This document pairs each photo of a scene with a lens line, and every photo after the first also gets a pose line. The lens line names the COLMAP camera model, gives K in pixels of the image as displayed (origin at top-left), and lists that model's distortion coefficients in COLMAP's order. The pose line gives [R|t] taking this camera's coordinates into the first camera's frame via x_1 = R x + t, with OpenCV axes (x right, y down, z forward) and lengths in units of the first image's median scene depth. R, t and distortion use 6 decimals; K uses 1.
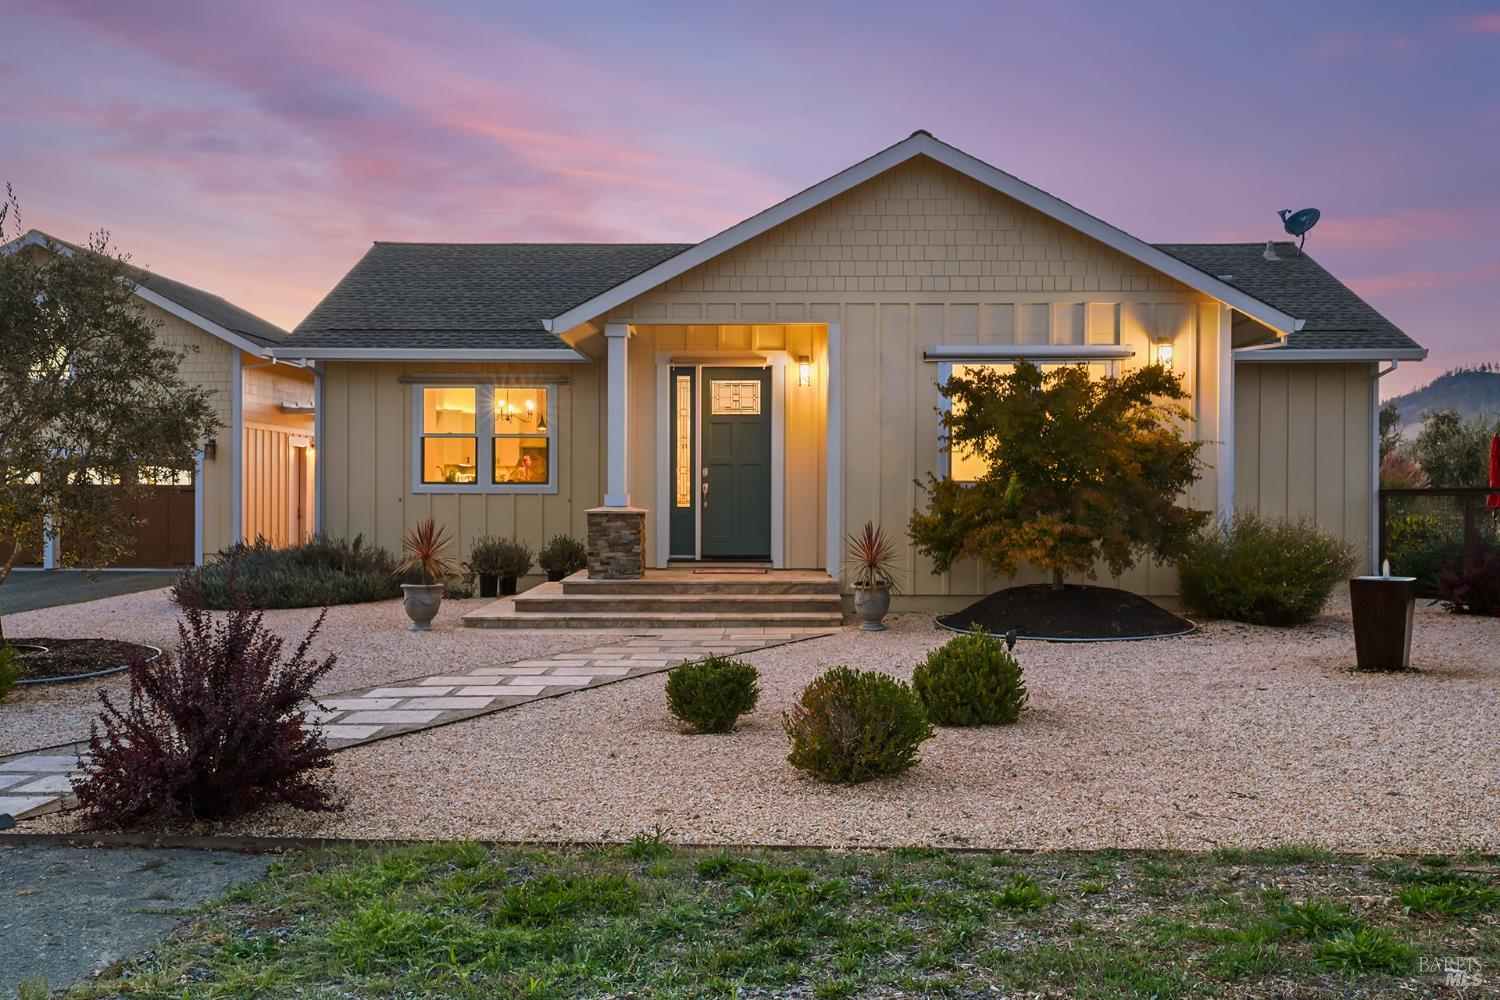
lens RADIAL K [[1340.9, 0, 750.0], [0, 1340.9, 500.0], [0, 0, 1]] dist [-0.003756, 0.000494]
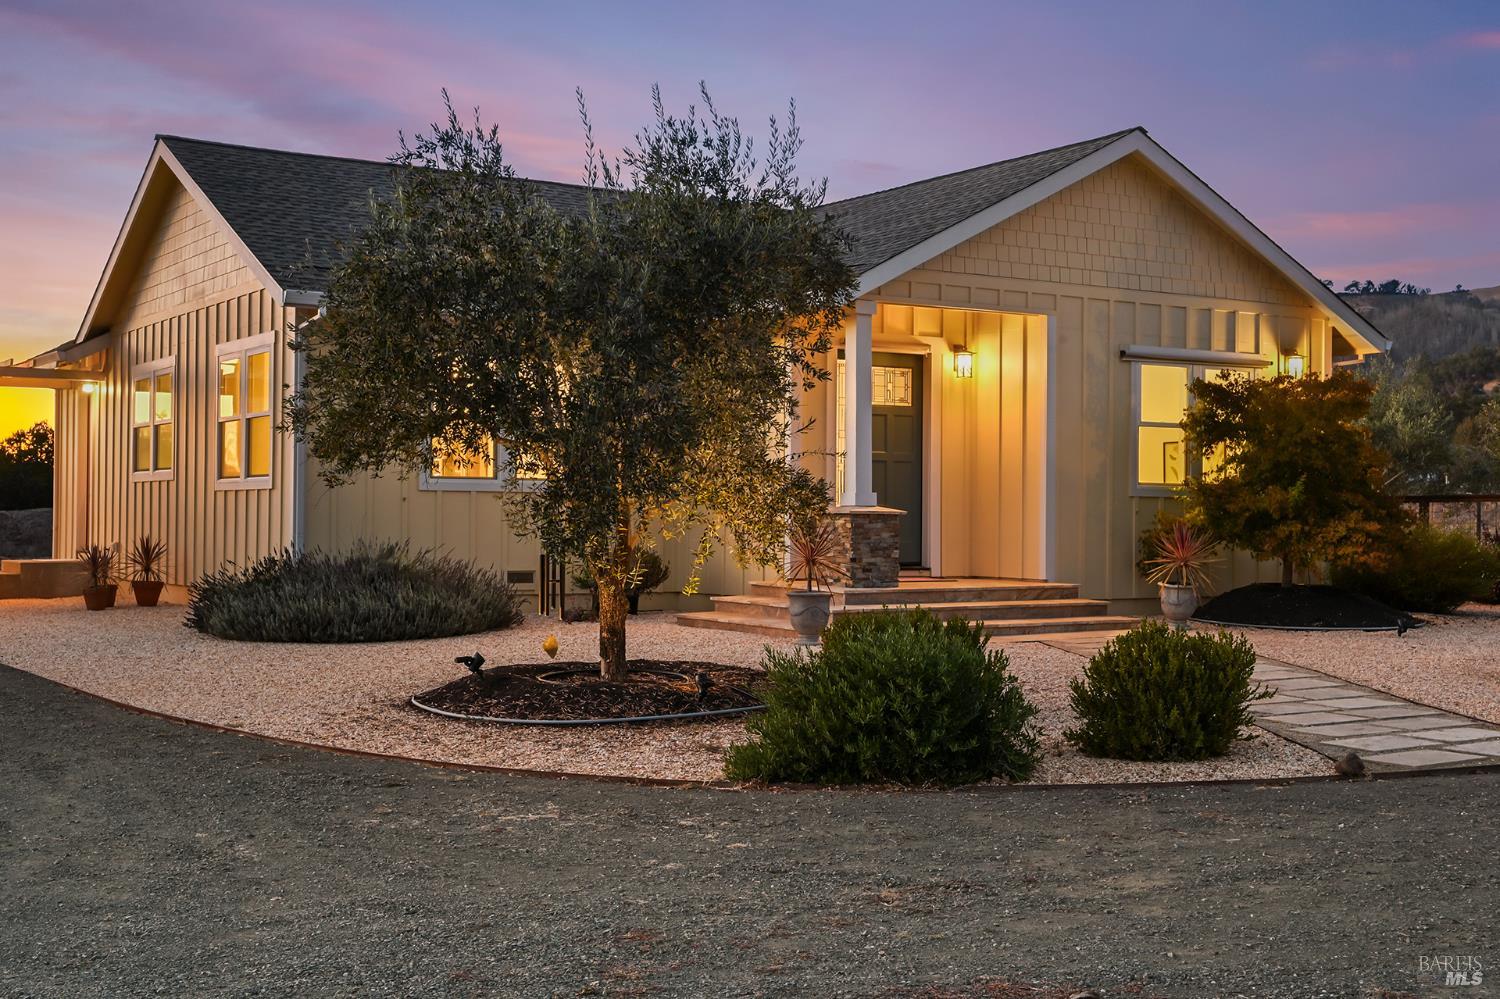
lens RADIAL K [[1841.0, 0, 750.0], [0, 1841.0, 499.5], [0, 0, 1]] dist [-0.001340, -0.009444]
pose [[0.833875, 0.009427, 0.551873, -0.850262], [-0.002705, 0.999912, -0.012992, 0.016791], [-0.551947, 0.009341, 0.833827, 0.030696]]
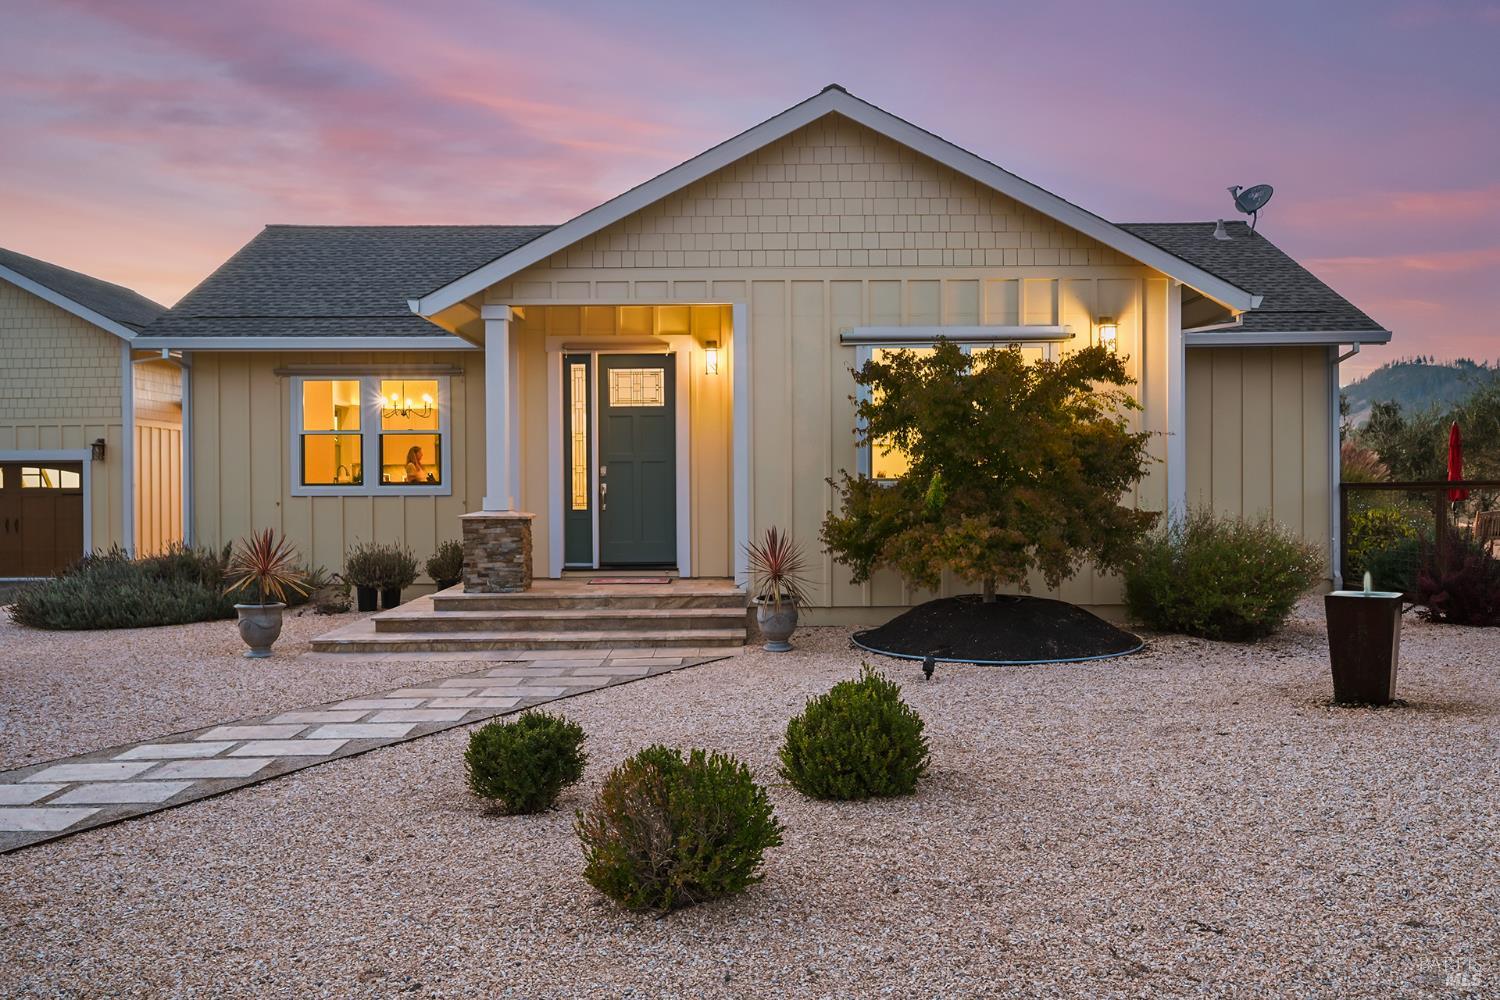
lens RADIAL K [[1300.9, 0, 750.0], [0, 1300.9, 500.0], [0, 0, 1]] dist [-0.002575, -0.009764]
pose [[0.999642, -0.009072, 0.025153, 0.047693], [0.008936, 0.999945, 0.005517, -0.005755], [-0.025201, -0.005290, 0.999668, 0.137294]]
